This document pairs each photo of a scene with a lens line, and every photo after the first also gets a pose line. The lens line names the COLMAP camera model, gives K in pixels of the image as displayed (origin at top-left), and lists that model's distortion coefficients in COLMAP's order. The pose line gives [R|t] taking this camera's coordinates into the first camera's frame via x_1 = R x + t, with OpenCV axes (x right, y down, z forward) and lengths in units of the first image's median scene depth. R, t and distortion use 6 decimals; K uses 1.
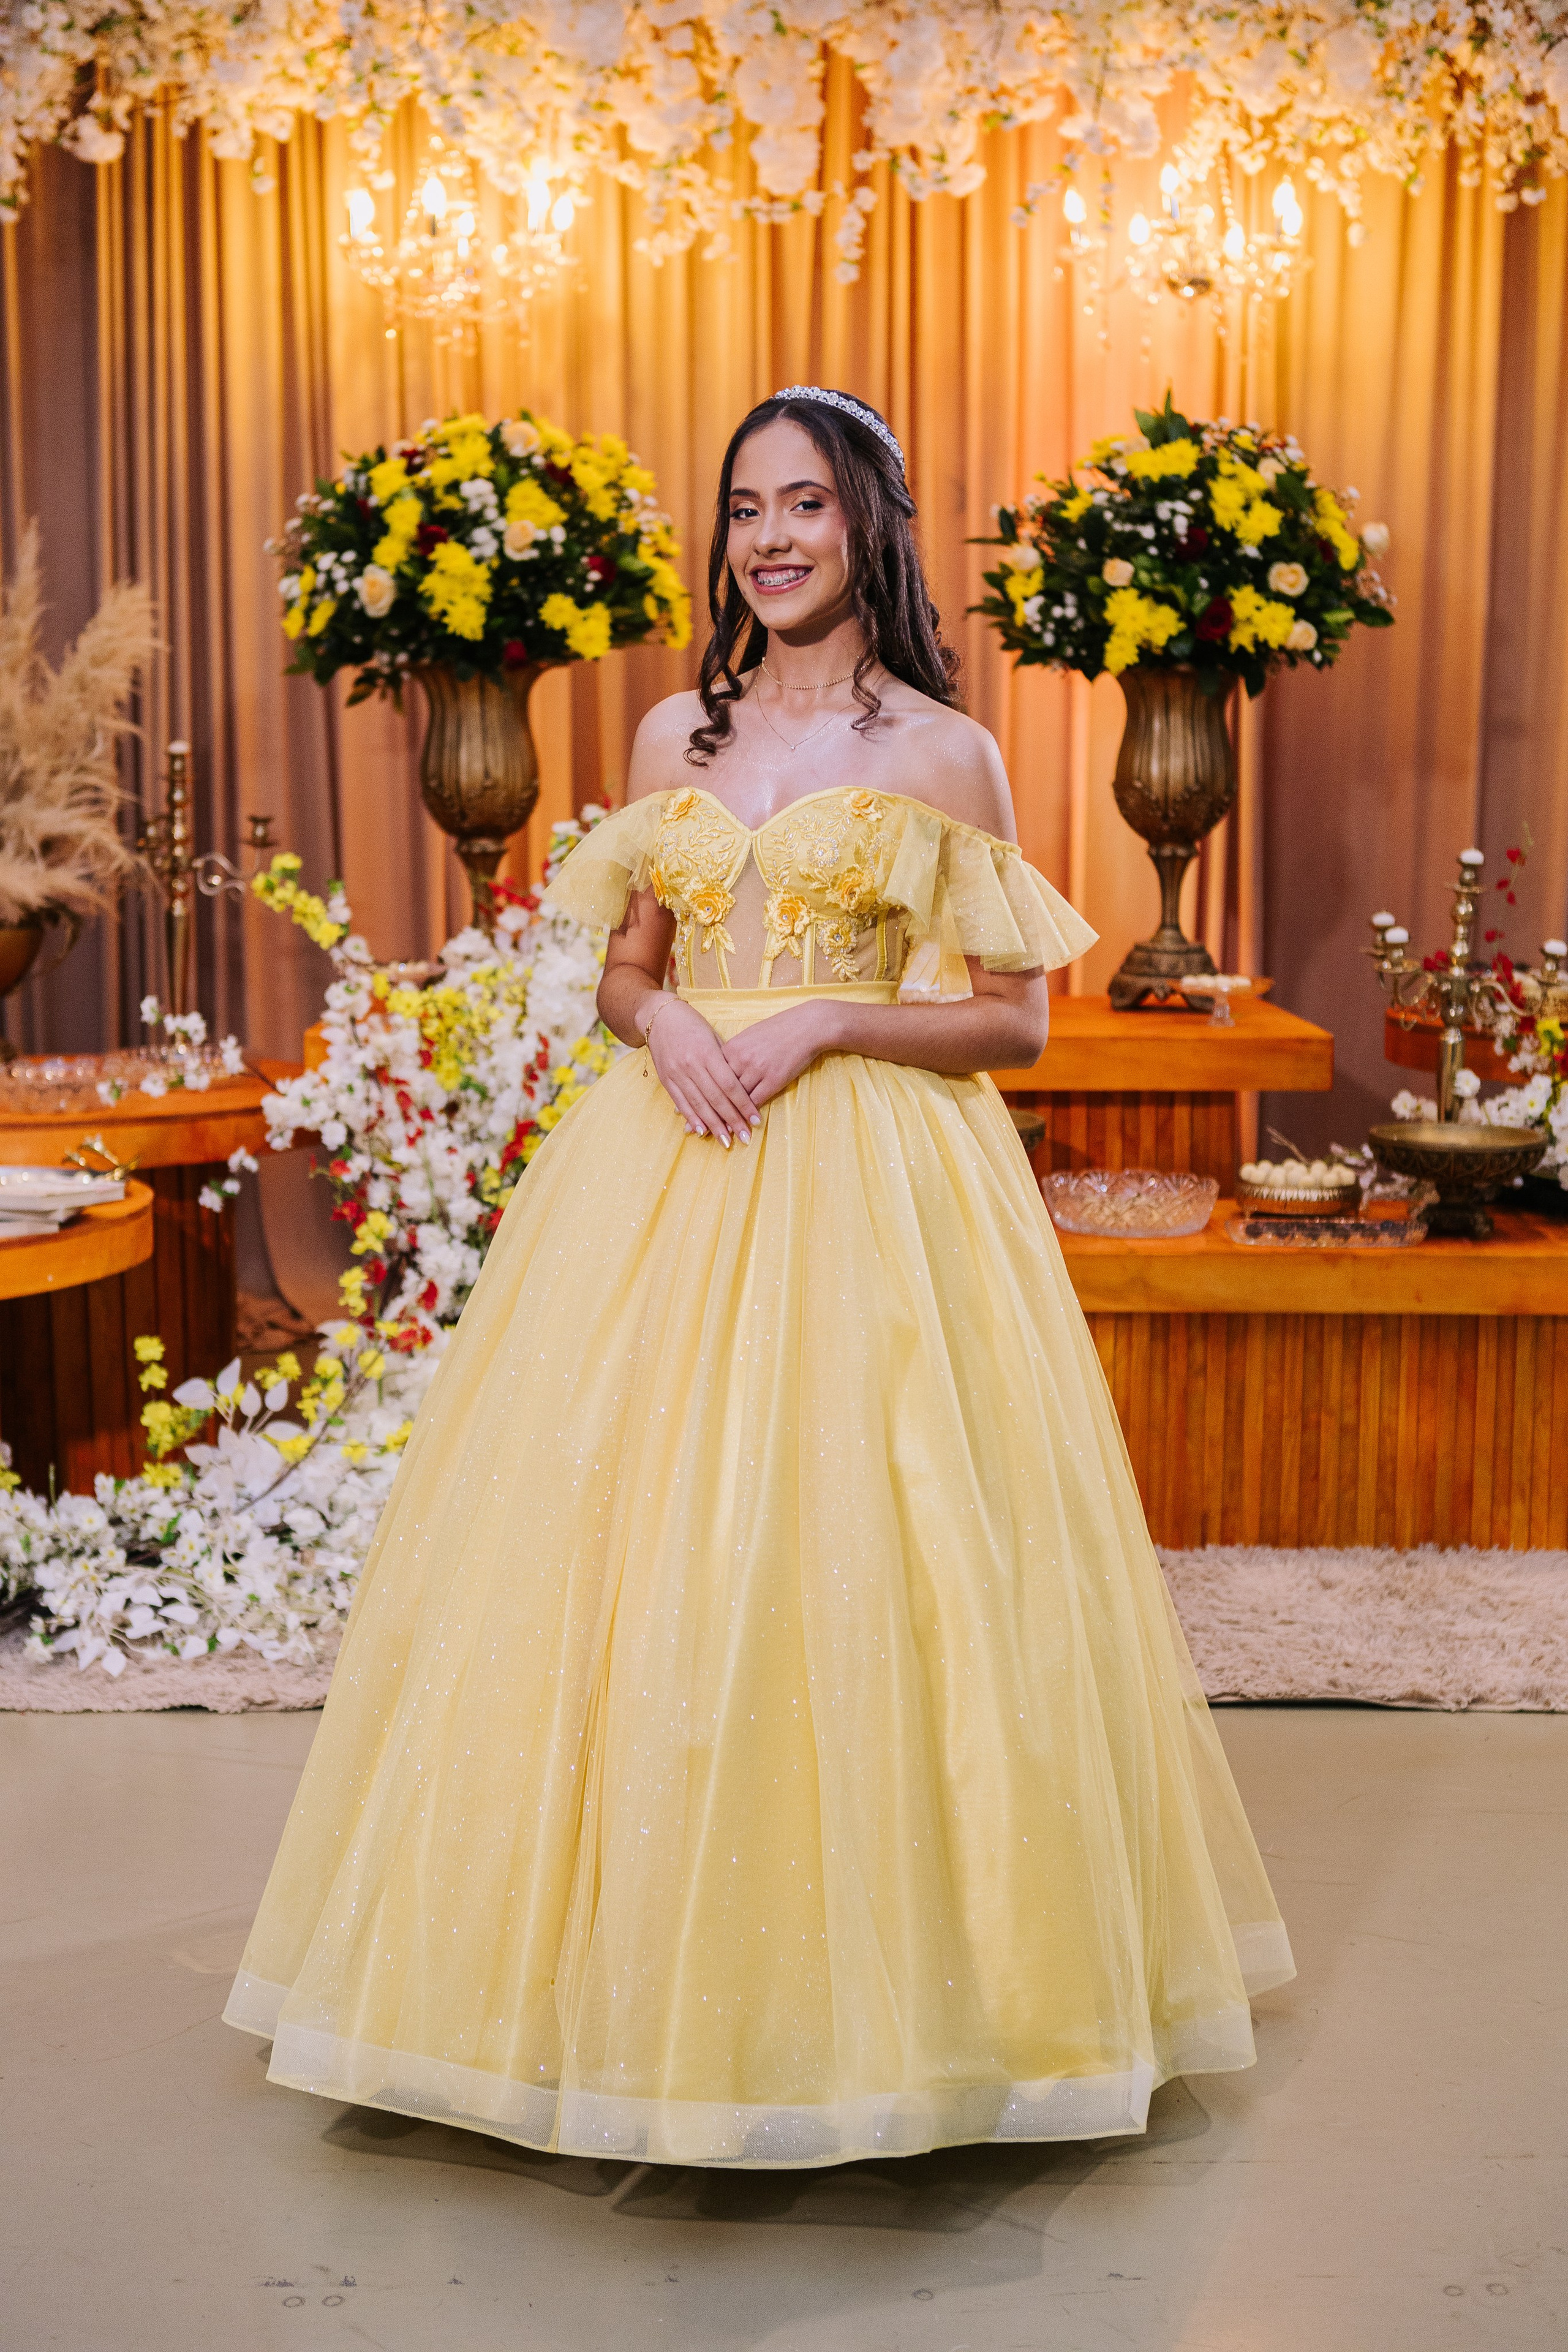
lens RADIAL K [[3212.0, 0, 784.0], [0, 3212.0, 1176.0], [0, 0, 1]] dist [-0.005492, -0.113673]
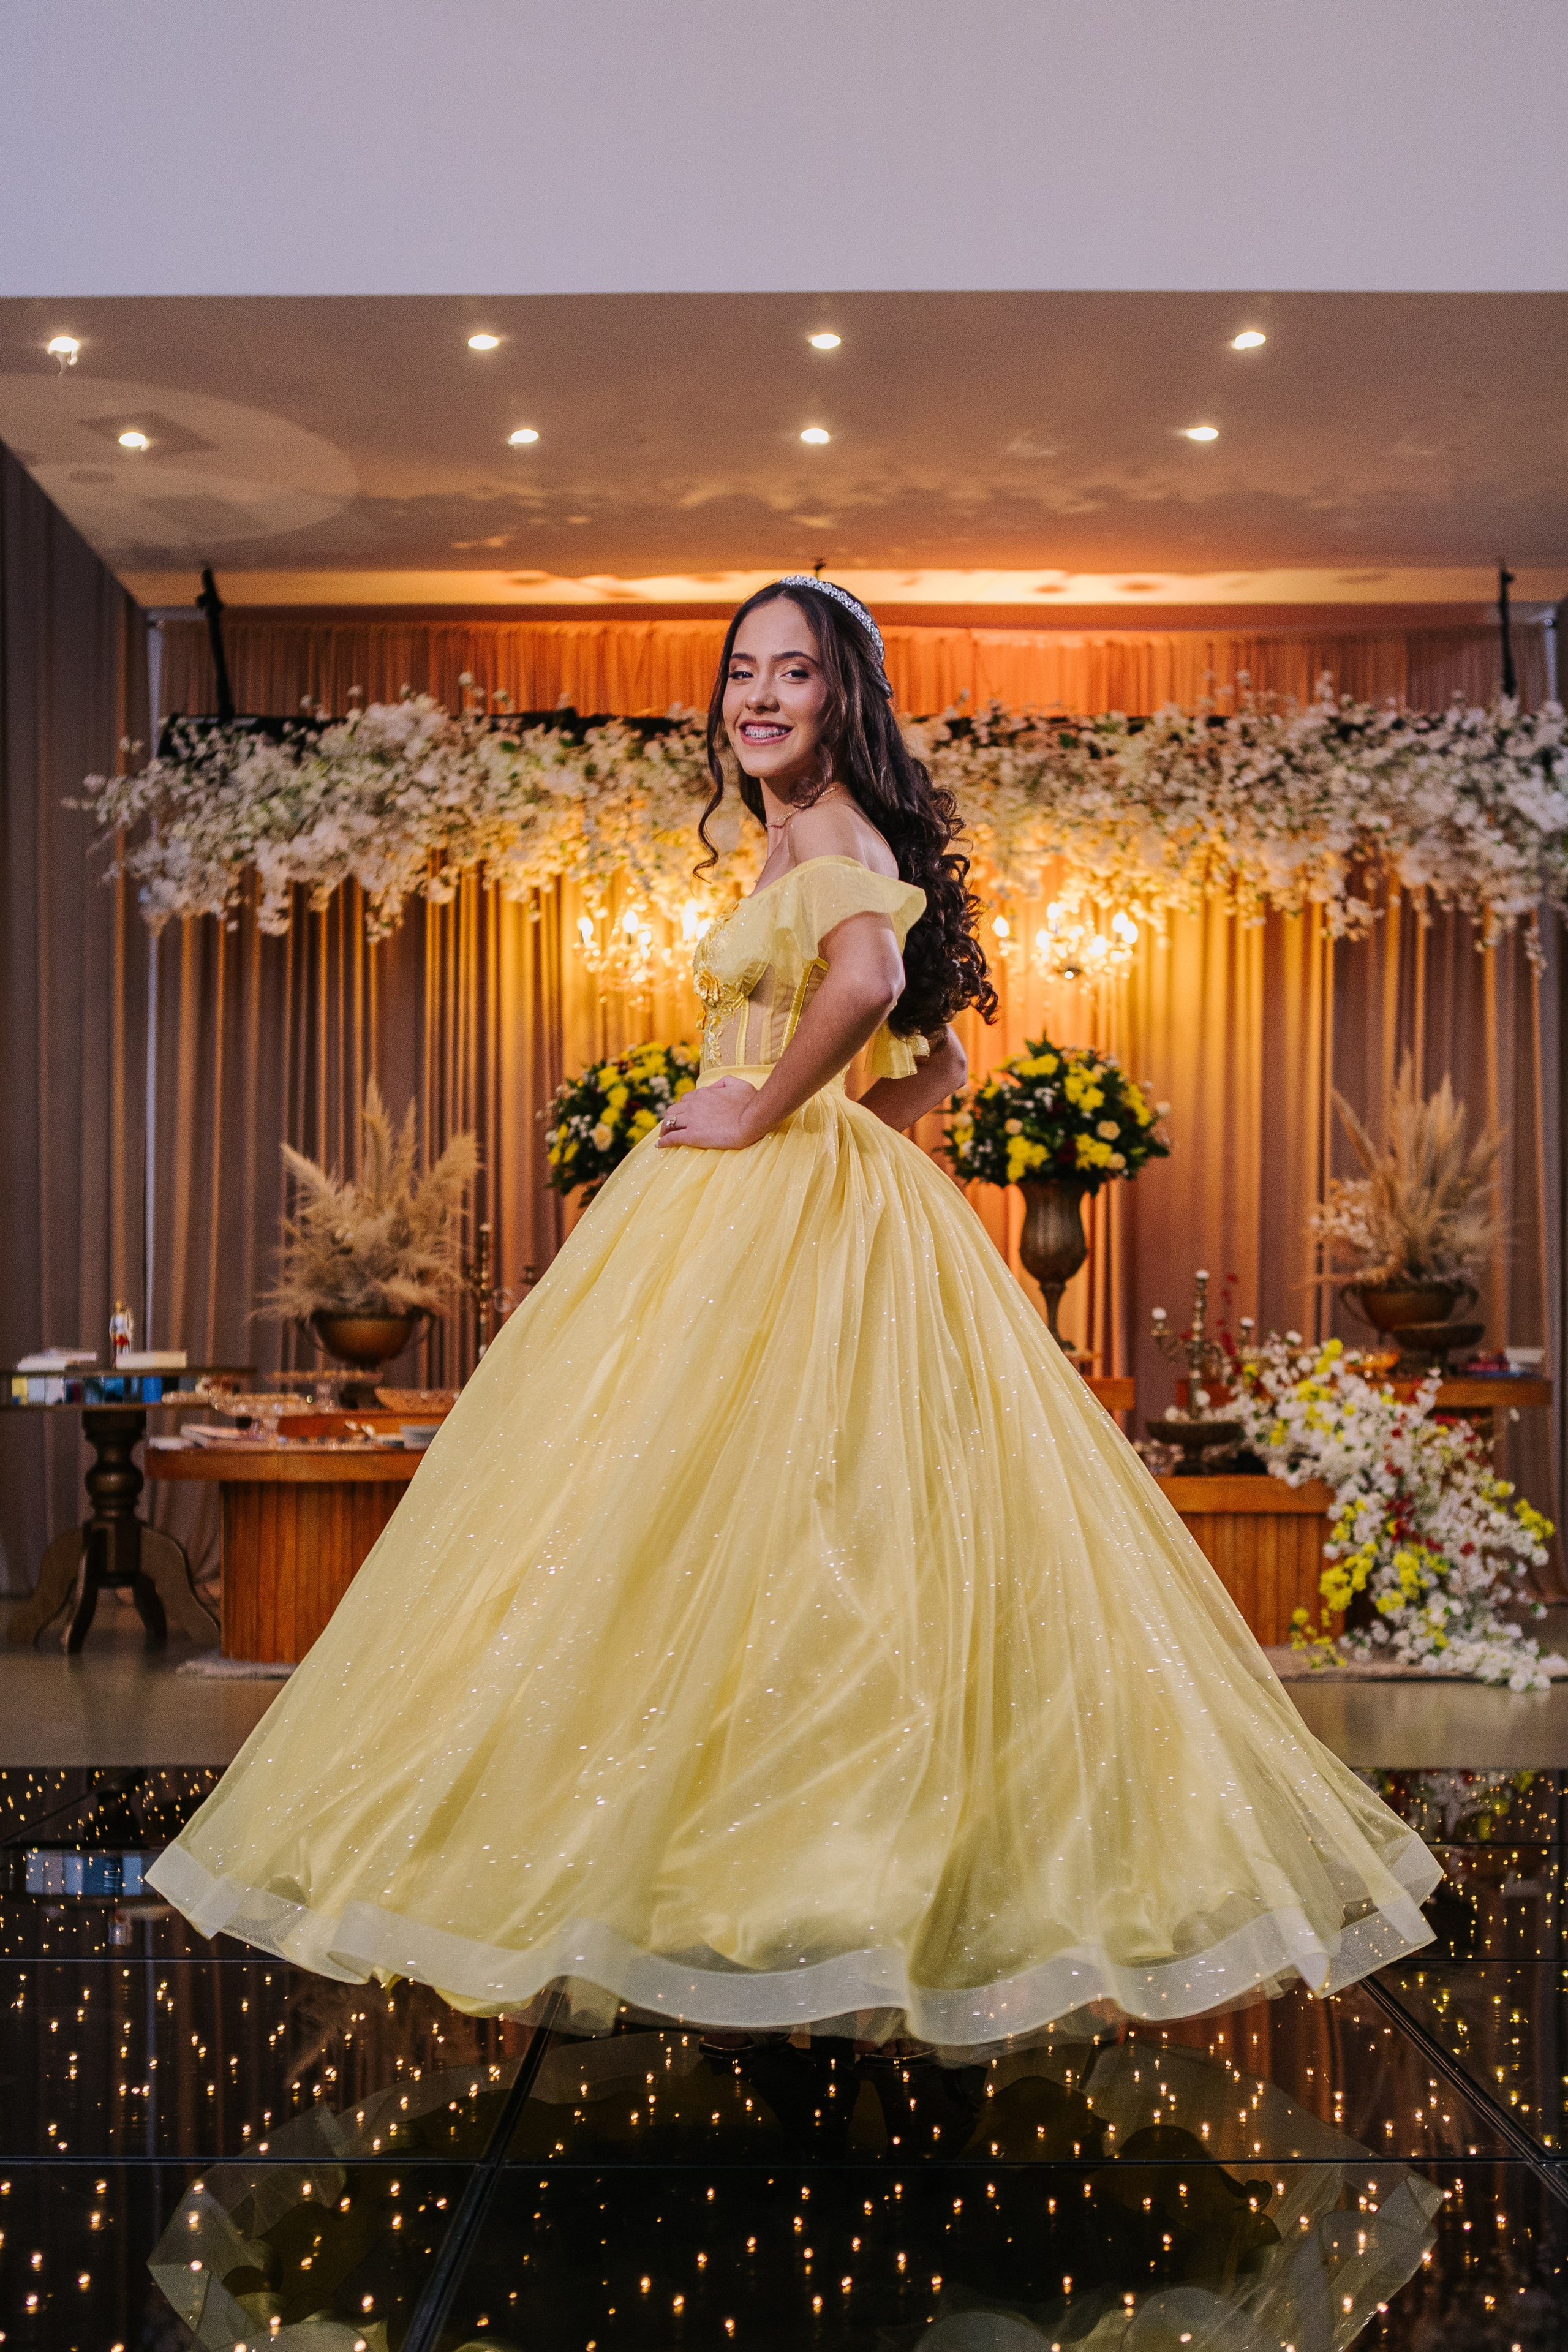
lens RADIAL K [[3162.6, 0, 807.3], [0, 3162.6, 1337.1], [0, 0, 1]] dist [0.020173, -0.056853]
pose [[0.999846, 0.000132, -0.017561, 0.019447], [-0.002831, 0.988104, -0.153760, 0.202135], [0.017331, 0.153786, 0.987952, -0.738205]]
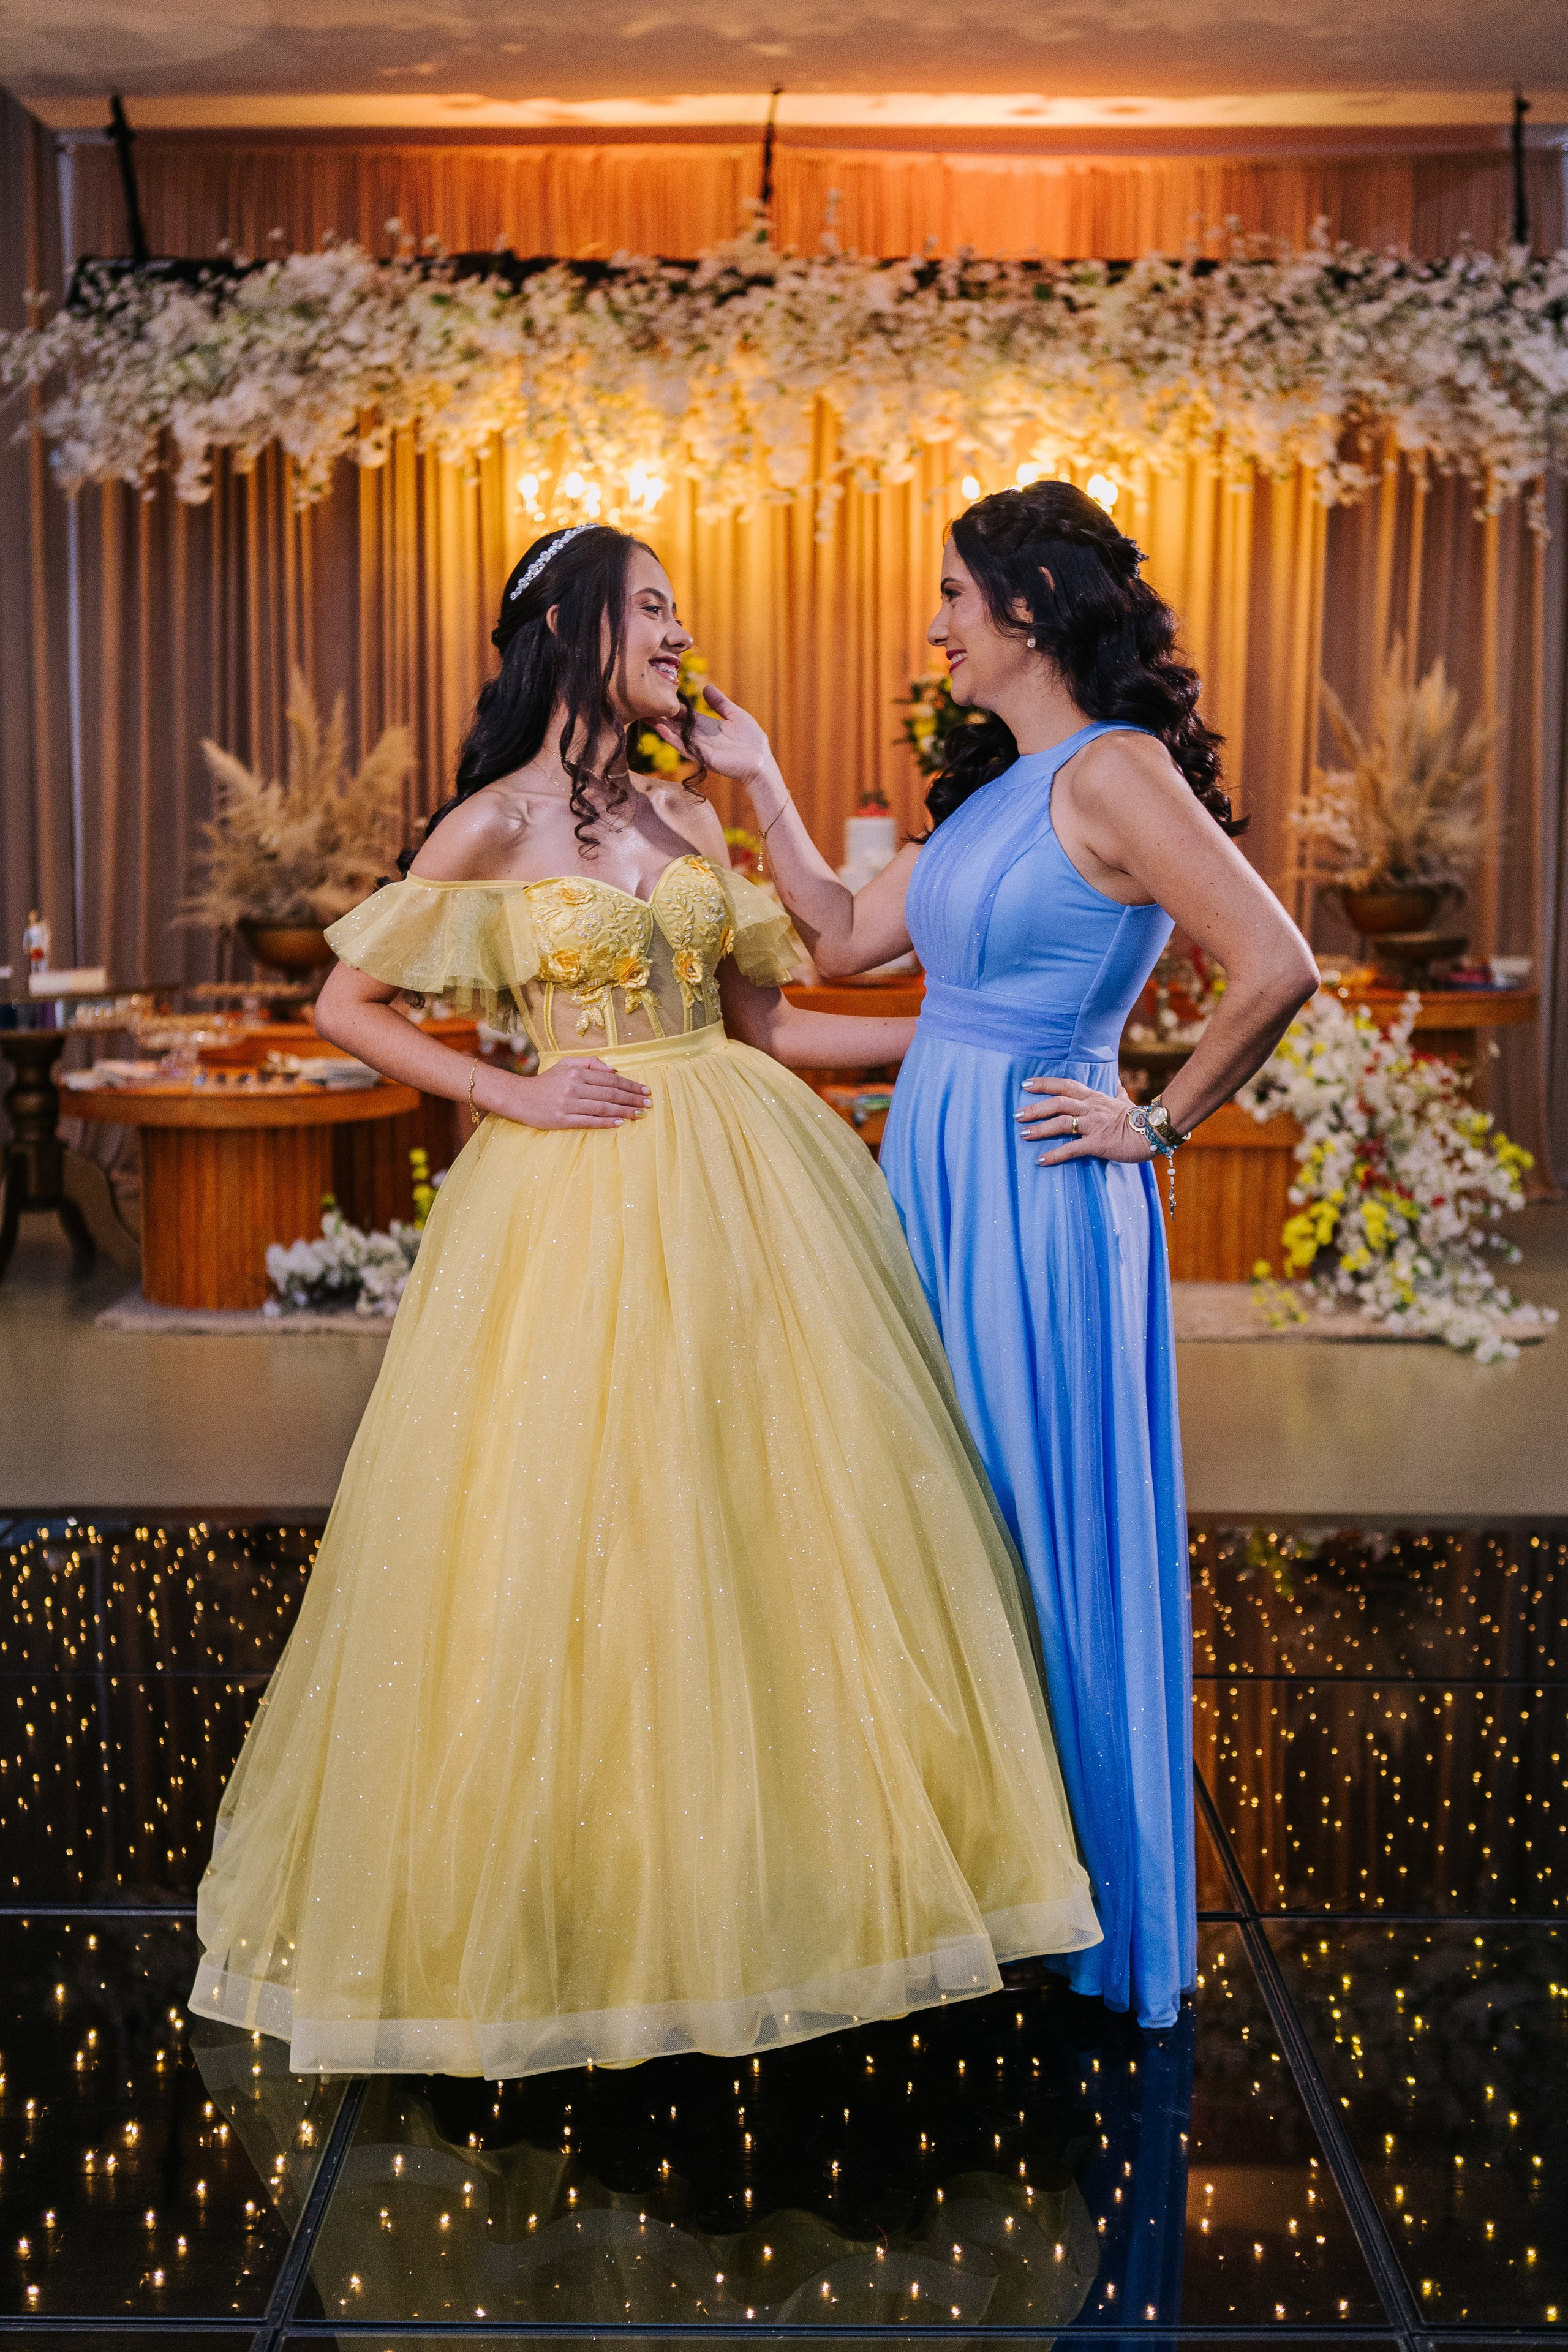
lens RADIAL K [[3175.0, 0, 784.0], [0, 3175.0, 1176.0], [0, 0, 1]] dist [0.007440, -0.051106]
pose [[0.999594, 0.006568, -0.027711, 0.050295], [-0.007053, 0.999823, -0.017462, 0.082344], [0.027591, 0.017650, 0.999463, -0.679465]]
